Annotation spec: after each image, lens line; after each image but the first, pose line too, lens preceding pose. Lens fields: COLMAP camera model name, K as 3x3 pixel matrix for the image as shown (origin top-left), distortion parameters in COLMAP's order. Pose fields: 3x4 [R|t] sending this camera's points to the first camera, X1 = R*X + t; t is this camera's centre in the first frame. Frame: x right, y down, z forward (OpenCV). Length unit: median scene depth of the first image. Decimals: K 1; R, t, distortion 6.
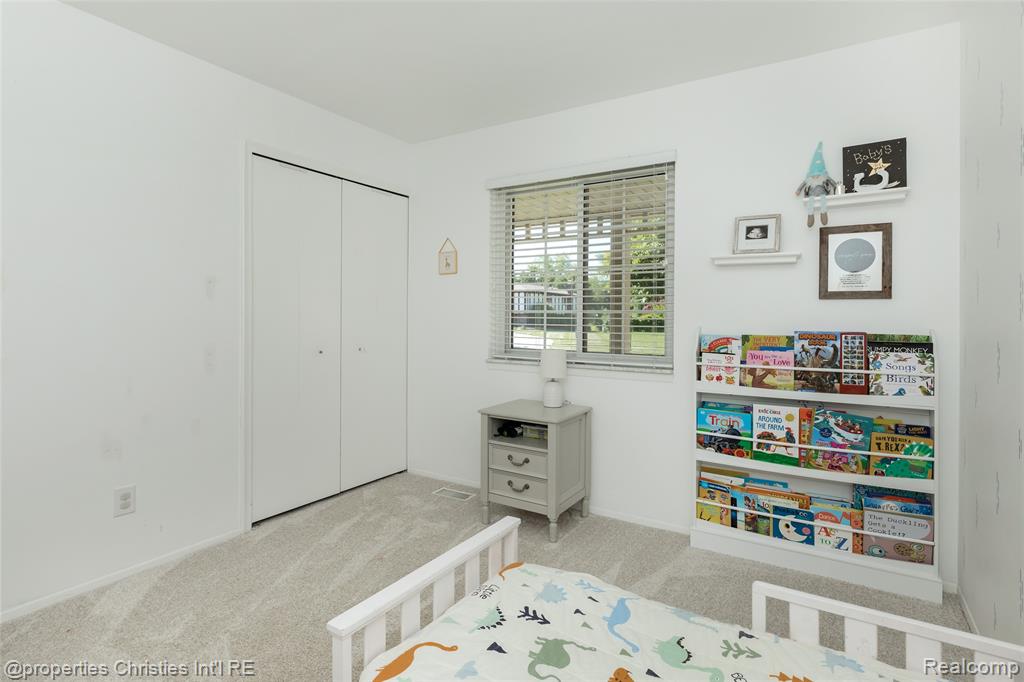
lens RADIAL K [[499.9, 0, 511.1], [0, 499.9, 338.7], [0, 0, 1]] dist [-0.002520, 0.003343]
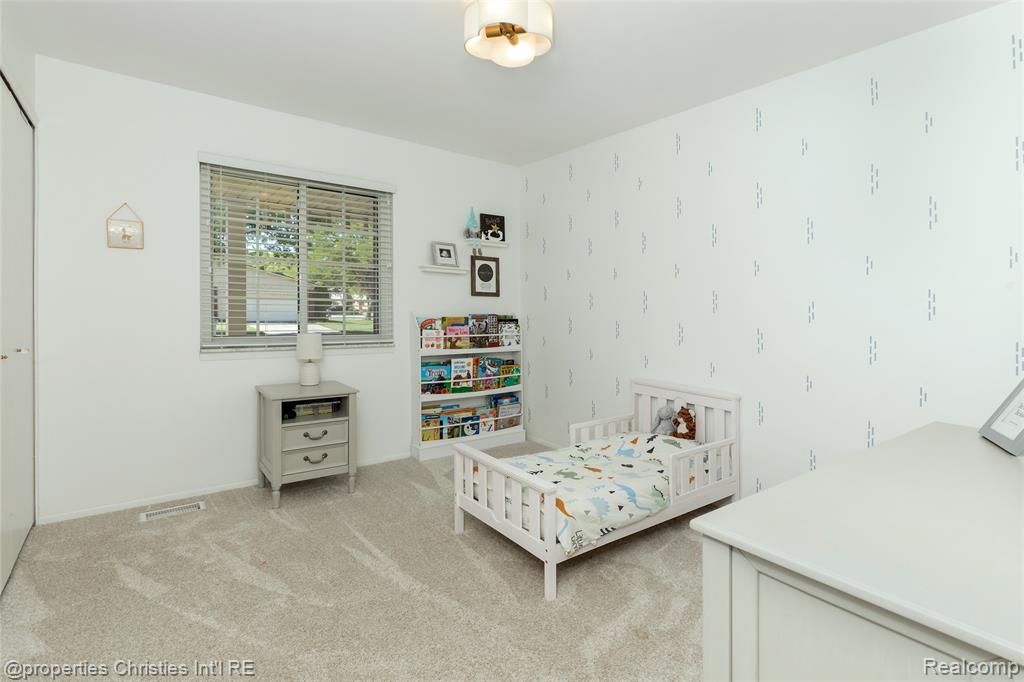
lens RADIAL K [[499.9, 0, 508.2], [0, 499.9, 309.0], [0, 0, 1]] dist [-0.002520, 0.003343]
pose [[0.386701, -0.013412, 0.922108, -0.975491], [0.015998, 0.999841, 0.007834, -0.044758], [-0.922067, 0.011722, 0.386854, 0.201345]]
